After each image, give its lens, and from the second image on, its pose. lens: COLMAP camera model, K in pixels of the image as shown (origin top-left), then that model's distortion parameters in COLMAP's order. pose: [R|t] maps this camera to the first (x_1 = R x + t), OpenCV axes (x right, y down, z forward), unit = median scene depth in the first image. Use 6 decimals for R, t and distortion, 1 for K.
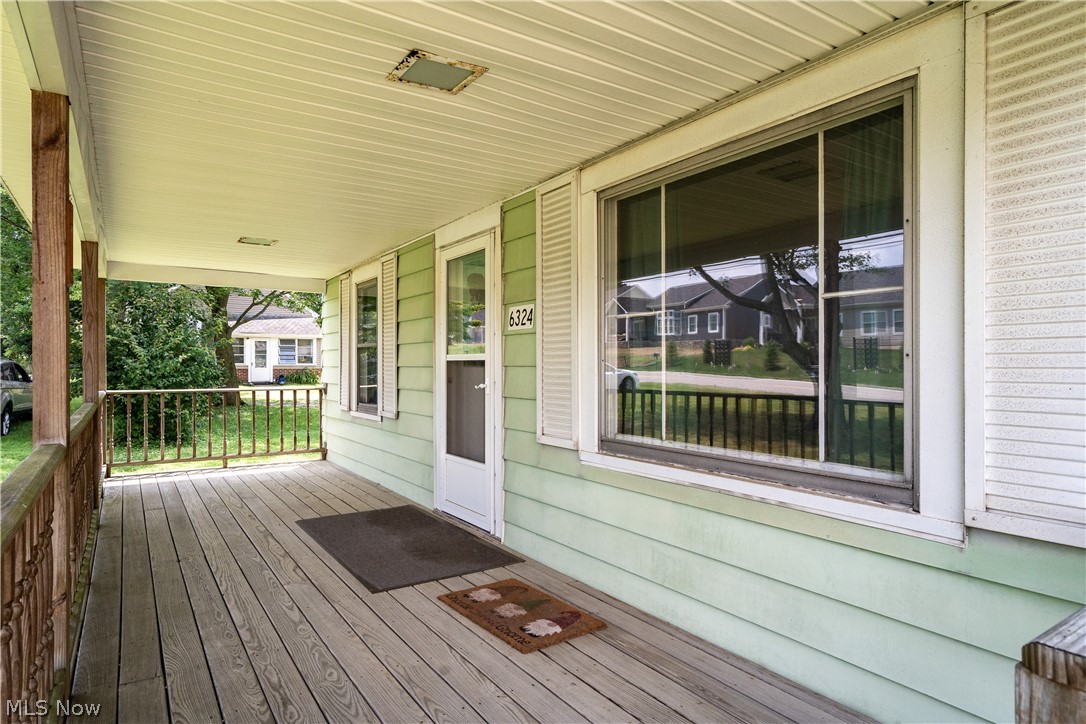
lens RADIAL K [[622.3, 0, 543.0], [0, 622.3, 362.0], [0, 0, 1]] dist [0.000804, 0.000108]
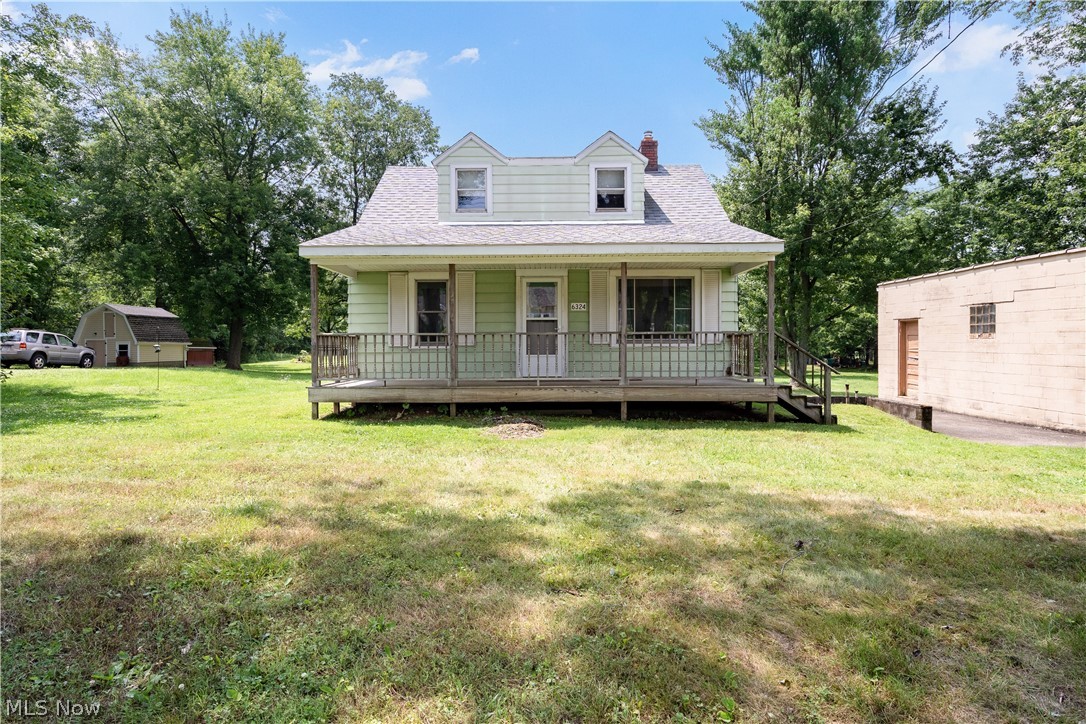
lens RADIAL K [[629.4, 0, 542.5], [0, 629.4, 346.7], [0, 0, 1]] dist [-0.000678, 0.000190]
pose [[0.572704, -0.000886, 0.819762, -2.723156], [-0.002232, 0.999994, 0.002640, 0.123286], [-0.819759, -0.003342, 0.572699, -0.700744]]
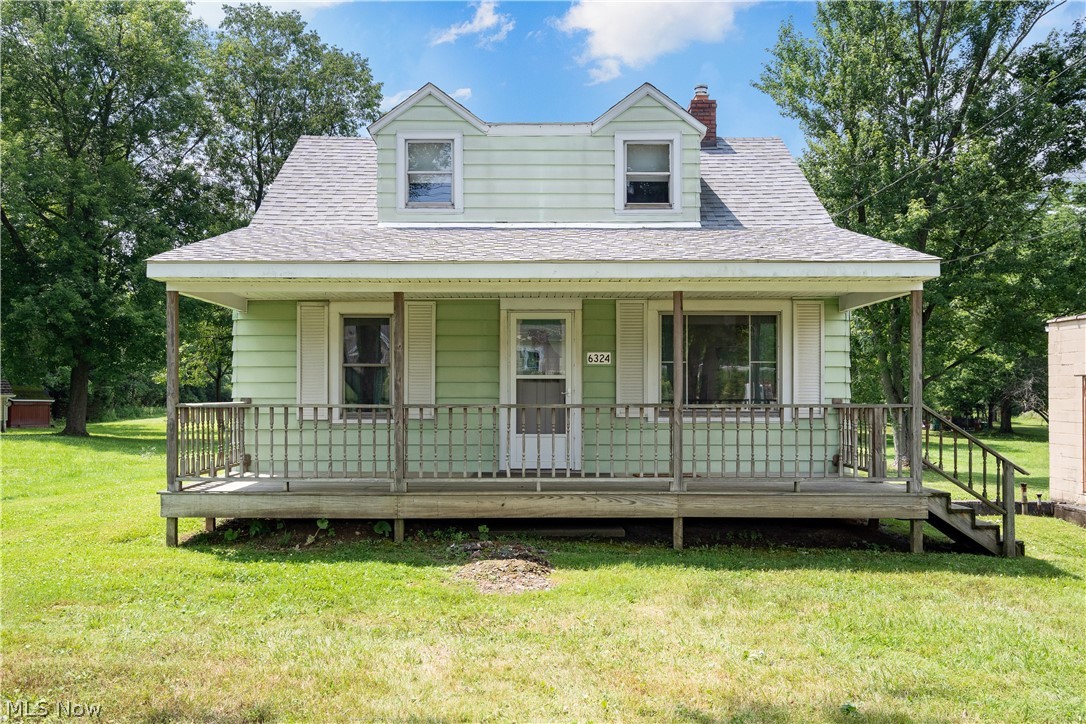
lens RADIAL K [[878.0, 0, 542.1], [0, 878.0, 382.0], [0, 0, 1]] dist [0.006928, -0.001727]
pose [[0.556803, 0.013092, 0.830542, -2.446989], [-0.006079, 0.999913, -0.011687, 0.039736], [-0.830623, 0.001459, 0.556834, -0.442455]]
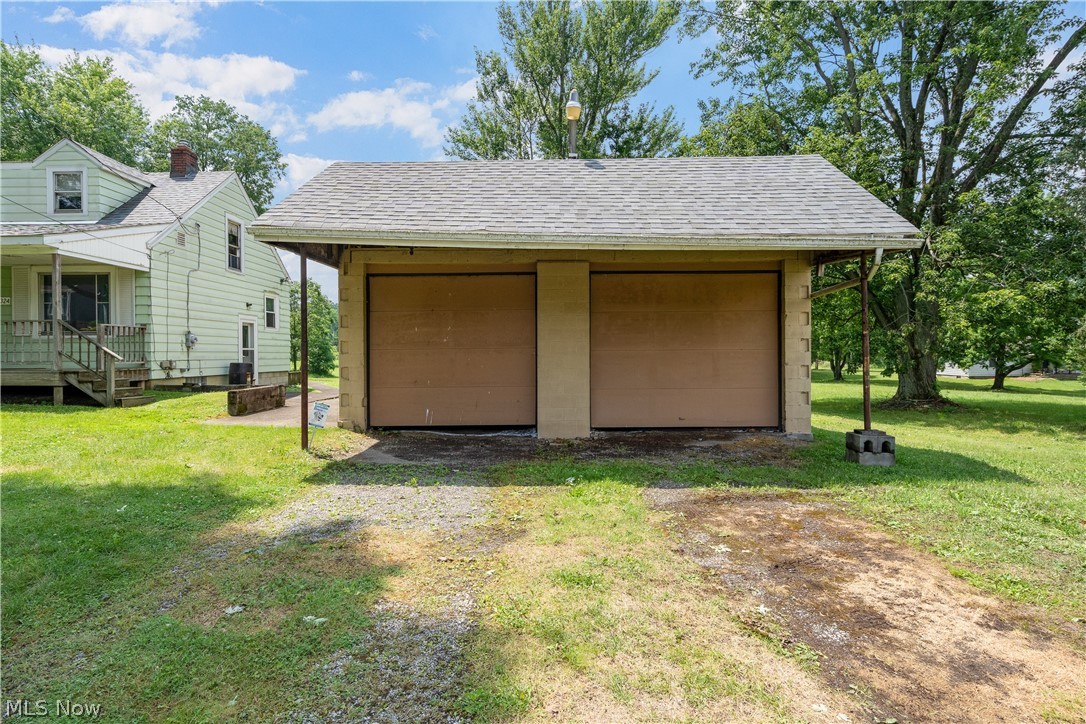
lens RADIAL K [[579.4, 0, 543.1], [0, 579.4, 356.1], [0, 0, 1]] dist [-0.001554, -0.000675]
pose [[0.562399, -0.005604, 0.826847, -0.969006], [0.000680, 0.999980, 0.006314, 0.208007], [-0.826866, -0.002988, 0.562391, -3.164548]]
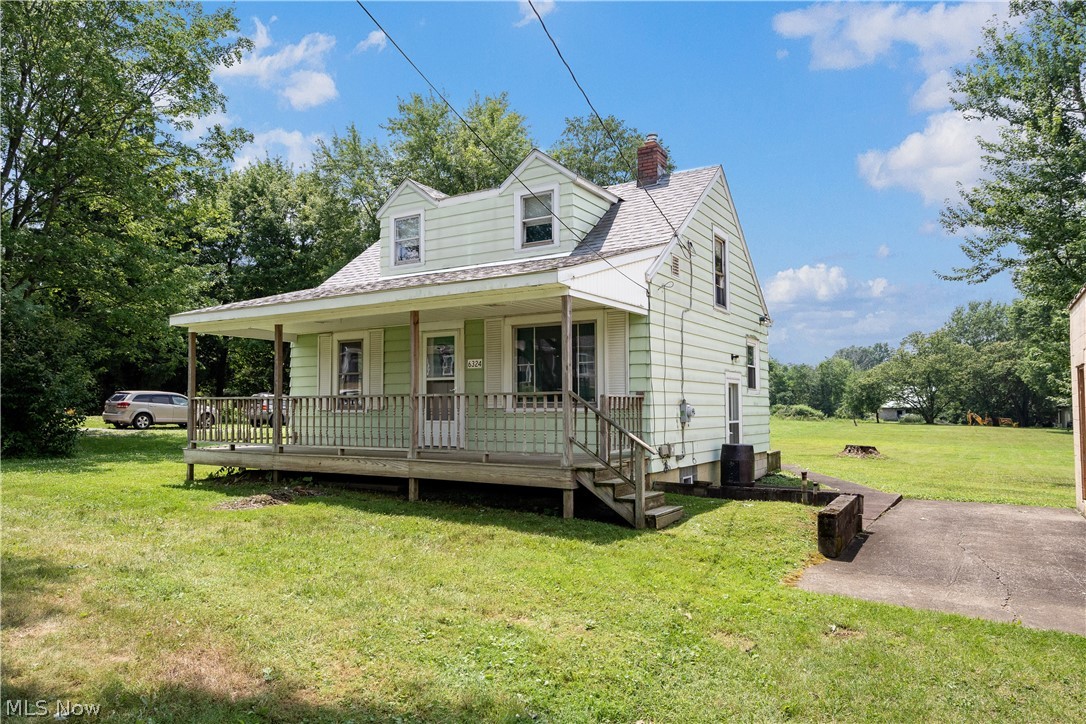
lens RADIAL K [[716.3, 0, 540.3], [0, 716.3, 374.6], [0, 0, 1]] dist [0.005772, 0.001355]
pose [[0.910195, 0.019115, 0.413739, -1.031685], [-0.001690, 0.999098, -0.042442, 0.104926], [-0.414177, 0.037931, 0.909406, -1.901530]]
